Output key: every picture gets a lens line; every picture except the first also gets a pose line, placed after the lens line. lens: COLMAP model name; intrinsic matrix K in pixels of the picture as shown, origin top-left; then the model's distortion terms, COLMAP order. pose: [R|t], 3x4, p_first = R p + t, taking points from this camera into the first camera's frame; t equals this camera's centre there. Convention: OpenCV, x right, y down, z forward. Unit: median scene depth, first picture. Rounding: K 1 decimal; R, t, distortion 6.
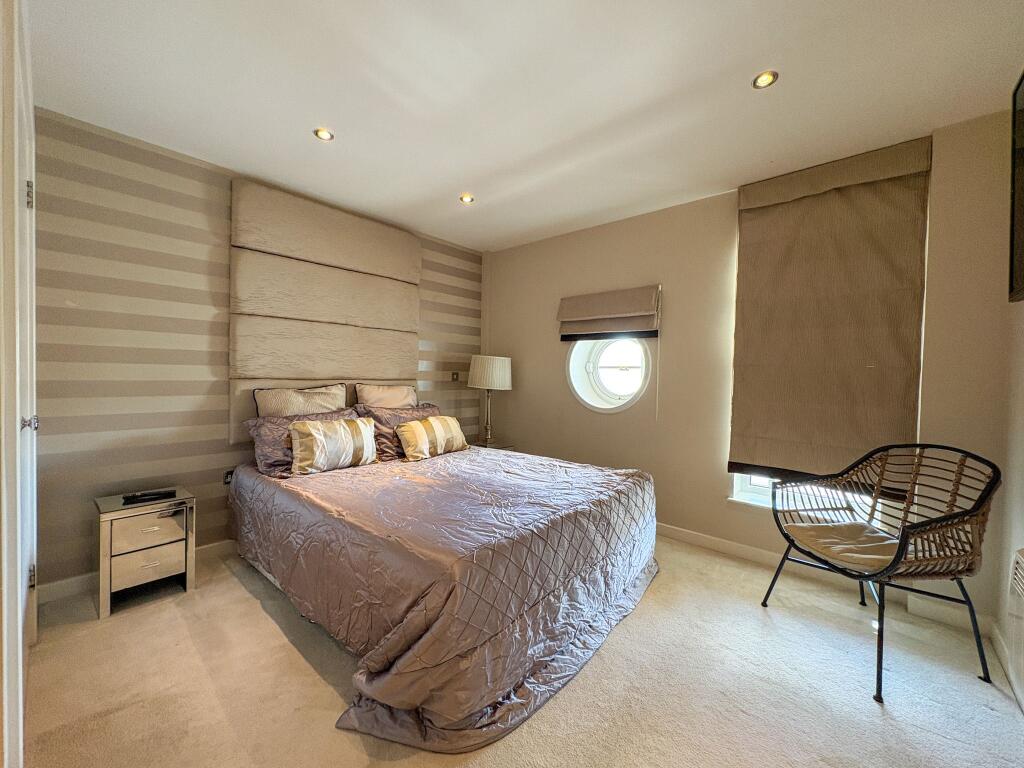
lens RADIAL K [[408.1, 0, 512.0], [0, 408.1, 384.0], [0, 0, 1]] dist [0.000097, 0.000165]
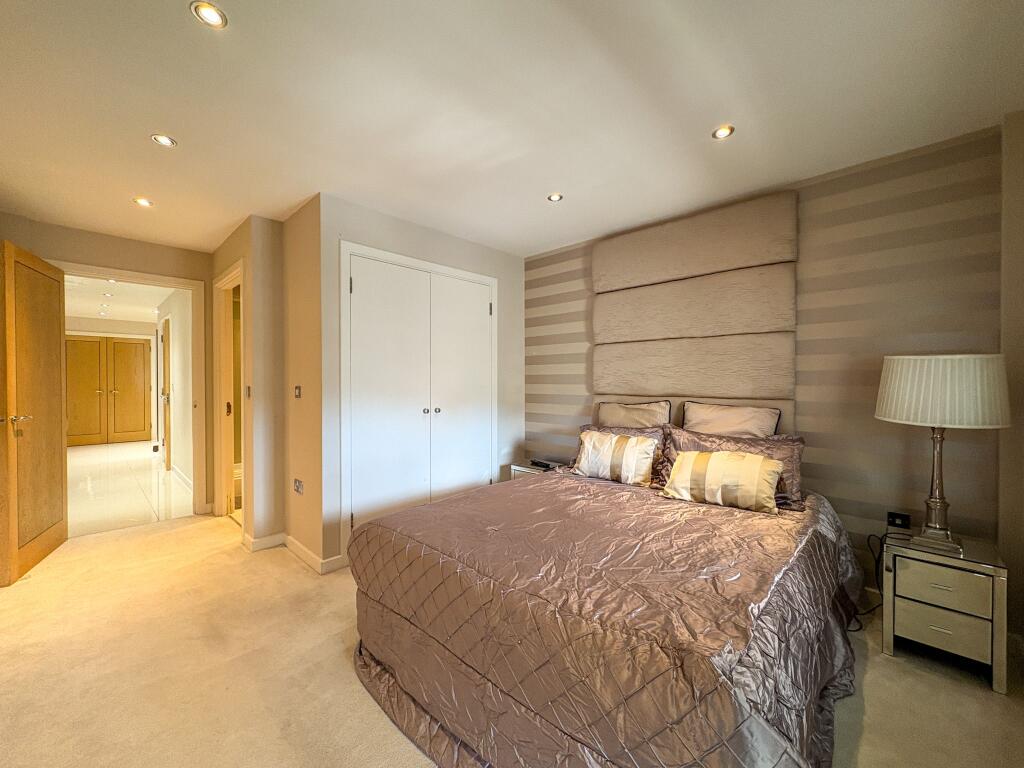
lens RADIAL K [[408.1, 0, 512.0], [0, 408.1, 384.0], [0, 0, 1]] dist [0.000097, 0.000165]
pose [[-0.036851, -0.012933, -0.999237, 0.590056], [-0.023567, 0.999649, -0.012070, -0.021568], [0.999043, 0.023104, -0.037143, 0.705896]]
